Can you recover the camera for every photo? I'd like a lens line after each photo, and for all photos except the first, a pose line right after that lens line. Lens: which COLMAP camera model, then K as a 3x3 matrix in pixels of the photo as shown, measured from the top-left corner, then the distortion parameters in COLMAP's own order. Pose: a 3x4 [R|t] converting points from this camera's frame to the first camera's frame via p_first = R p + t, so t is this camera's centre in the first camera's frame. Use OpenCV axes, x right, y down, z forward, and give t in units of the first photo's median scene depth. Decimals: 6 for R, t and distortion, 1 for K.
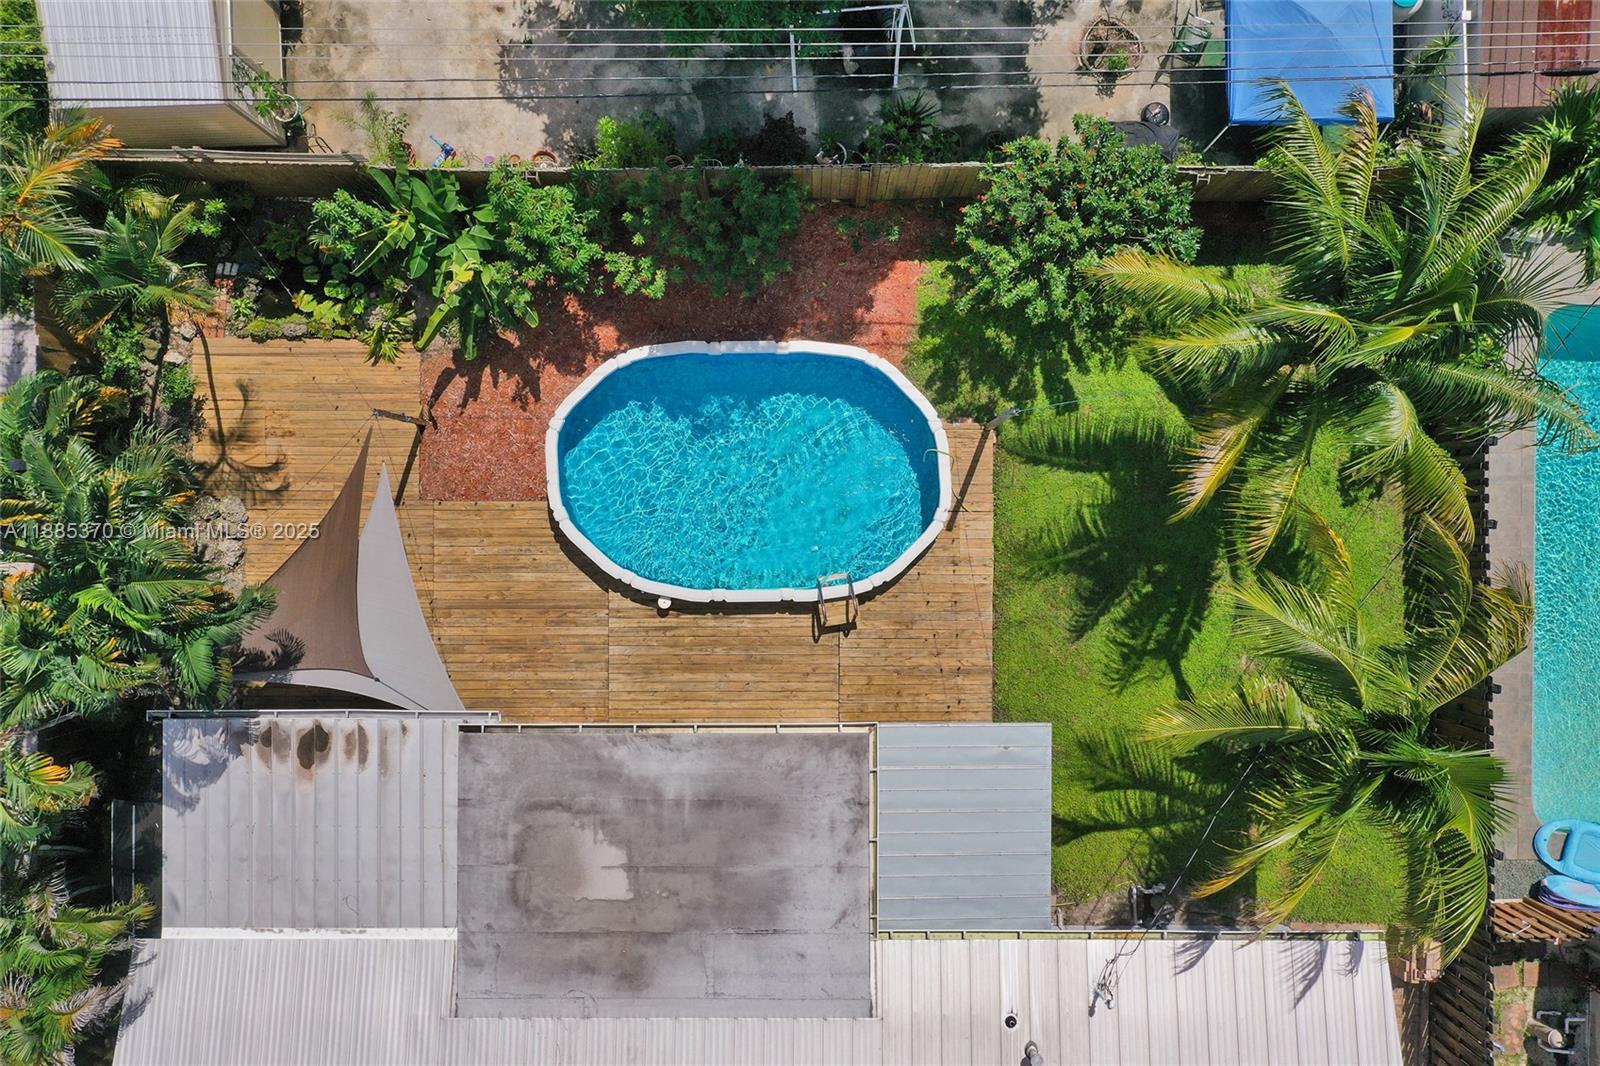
lens RADIAL K [[1270.5, 0, 808.2], [0, 1270.5, 535.0], [0, 0, 1]] dist [0.000792, -0.002238]
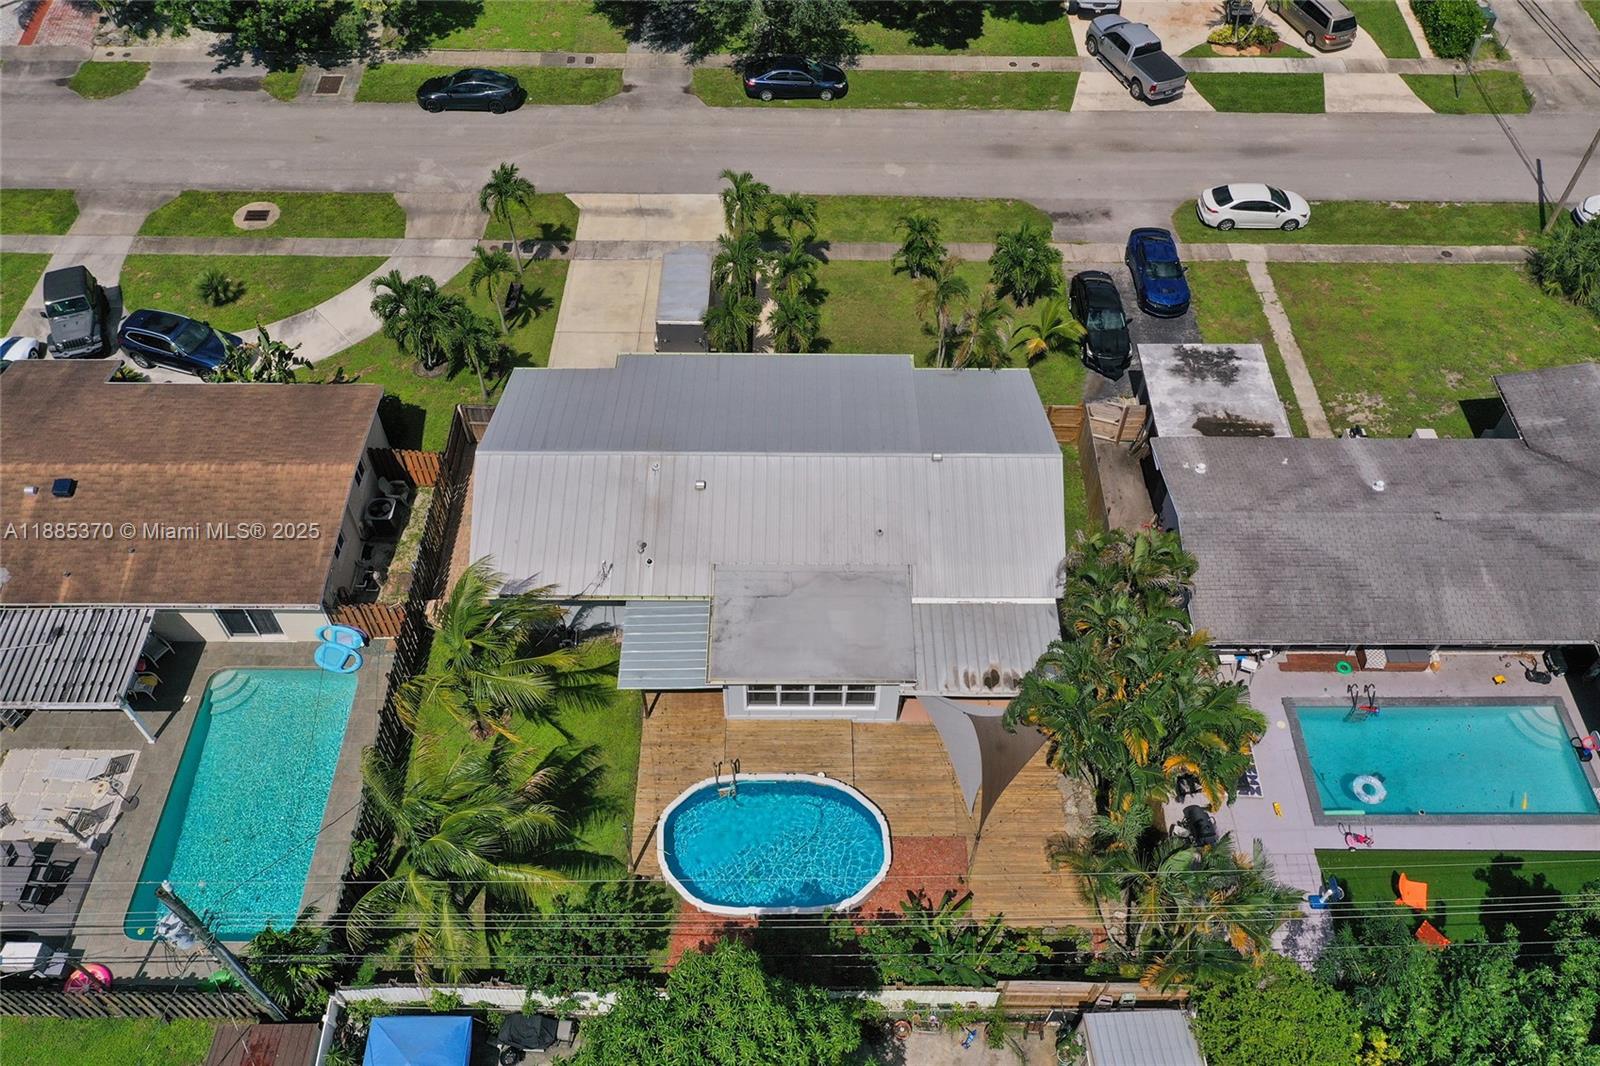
lens RADIAL K [[1270.5, 0, 808.2], [0, 1270.5, 535.0], [0, 0, 1]] dist [0.000792, -0.002238]
pose [[-0.999938, -0.003455, -0.010544, -0.074810], [-0.003833, -0.784173, 0.620531, -0.800835], [-0.010412, 0.620533, 0.784111, -0.622486]]
